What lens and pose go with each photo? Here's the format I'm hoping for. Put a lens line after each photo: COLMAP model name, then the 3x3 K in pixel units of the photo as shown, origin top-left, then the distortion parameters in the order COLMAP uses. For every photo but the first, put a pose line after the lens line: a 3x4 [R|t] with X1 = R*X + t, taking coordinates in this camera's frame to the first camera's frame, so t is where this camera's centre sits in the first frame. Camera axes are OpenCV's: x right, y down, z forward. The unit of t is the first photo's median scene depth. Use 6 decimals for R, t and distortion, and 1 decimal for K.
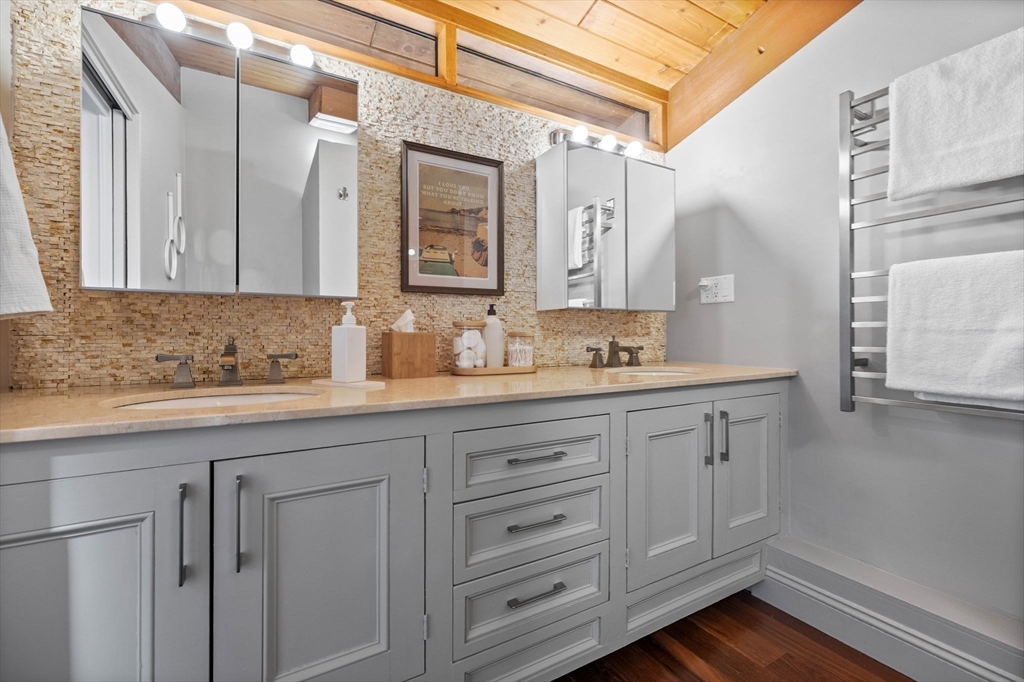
lens RADIAL K [[438.8, 0, 514.4], [0, 438.8, 334.6], [0, 0, 1]] dist [0.001064, 0.000787]
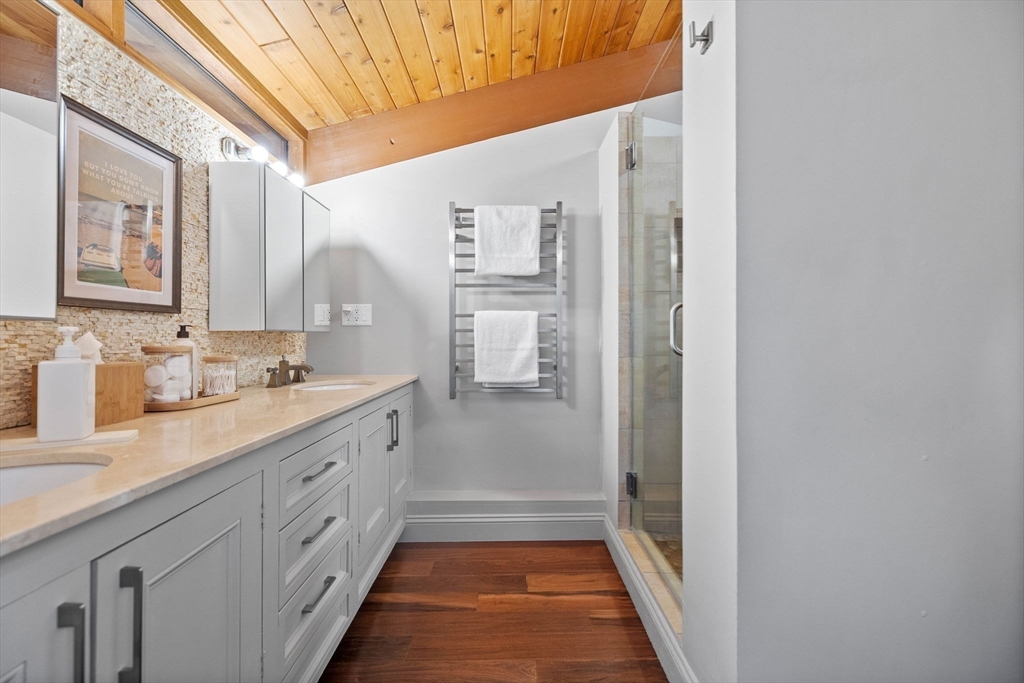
lens RADIAL K [[438.8, 0, 512.2], [0, 438.8, 340.2], [0, 0, 1]] dist [0.001064, 0.000787]
pose [[0.491814, -0.002975, 0.870695, -0.481443], [0.003001, 0.999994, 0.001721, -0.038538], [-0.870695, 0.001766, 0.491820, 0.013426]]
